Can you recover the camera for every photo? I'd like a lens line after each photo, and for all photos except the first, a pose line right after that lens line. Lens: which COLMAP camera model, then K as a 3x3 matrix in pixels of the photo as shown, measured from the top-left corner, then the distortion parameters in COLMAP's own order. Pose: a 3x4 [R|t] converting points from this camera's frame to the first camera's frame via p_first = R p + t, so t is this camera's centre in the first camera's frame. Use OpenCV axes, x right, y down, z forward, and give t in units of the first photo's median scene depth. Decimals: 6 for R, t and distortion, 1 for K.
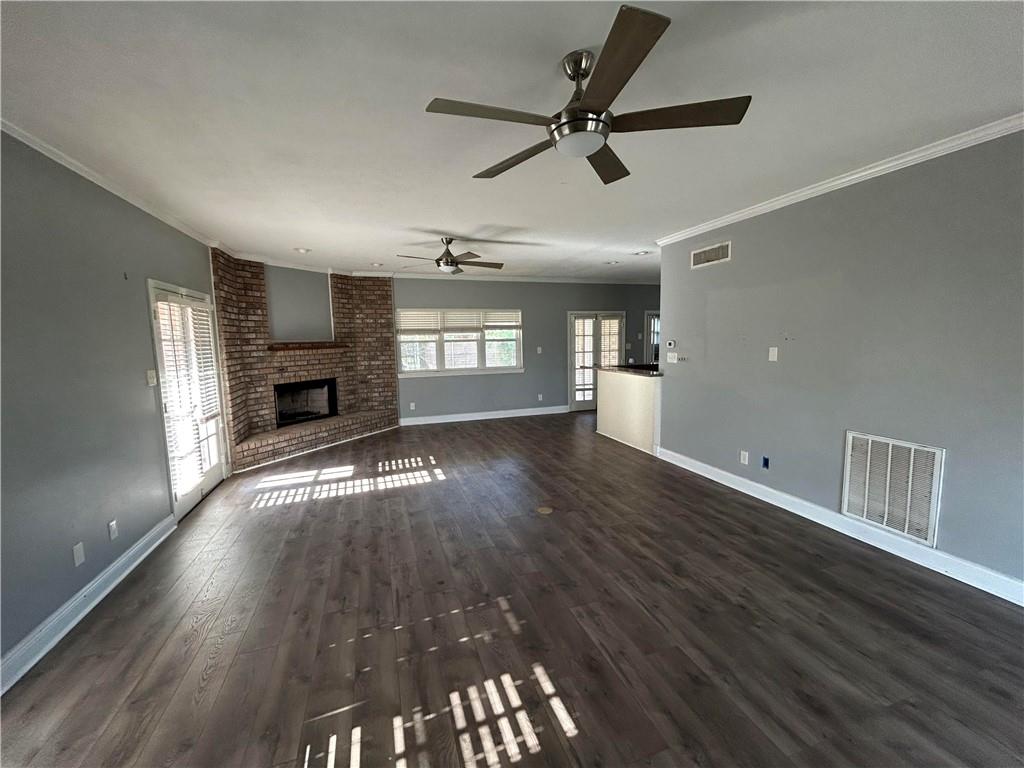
lens RADIAL K [[414.4, 0, 512.6], [0, 414.4, 382.7], [0, 0, 1]] dist [-0.000241, -0.000292]
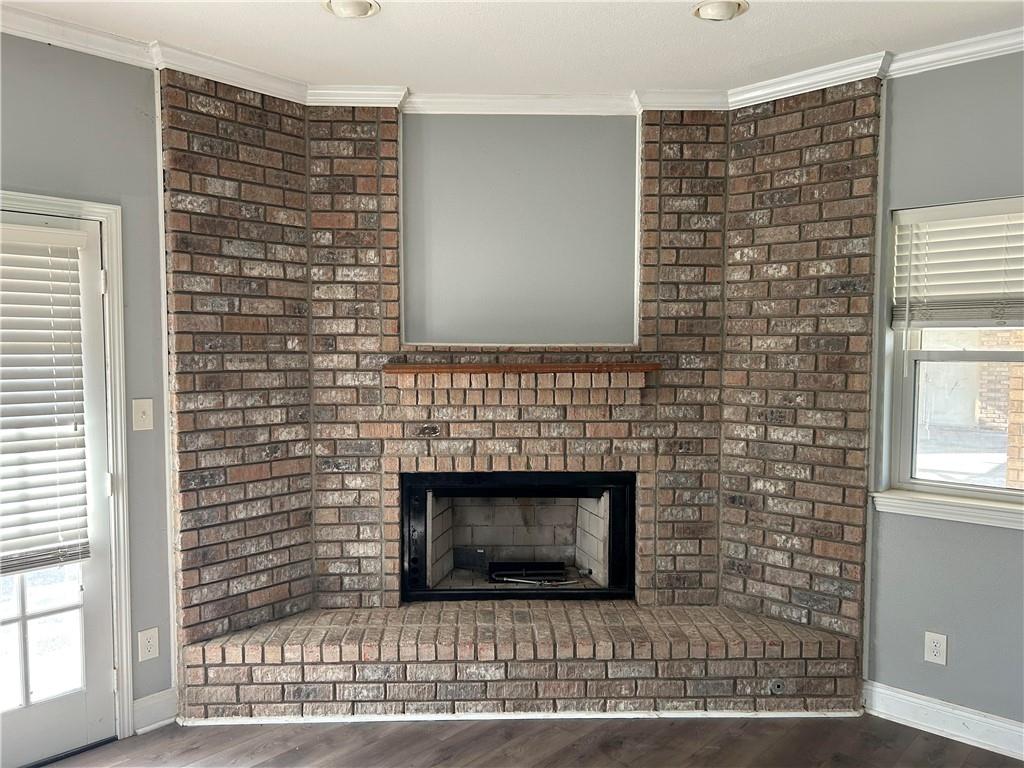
lens RADIAL K [[769.7, 0, 503.4], [0, 769.7, 393.2], [0, 0, 1]] dist [0.079599, -0.112020]
pose [[0.475849, 0.070837, -0.876670, 0.003210], [-0.106310, 0.994076, 0.022620, -0.073477], [0.873078, 0.082435, 0.480561, 0.688332]]
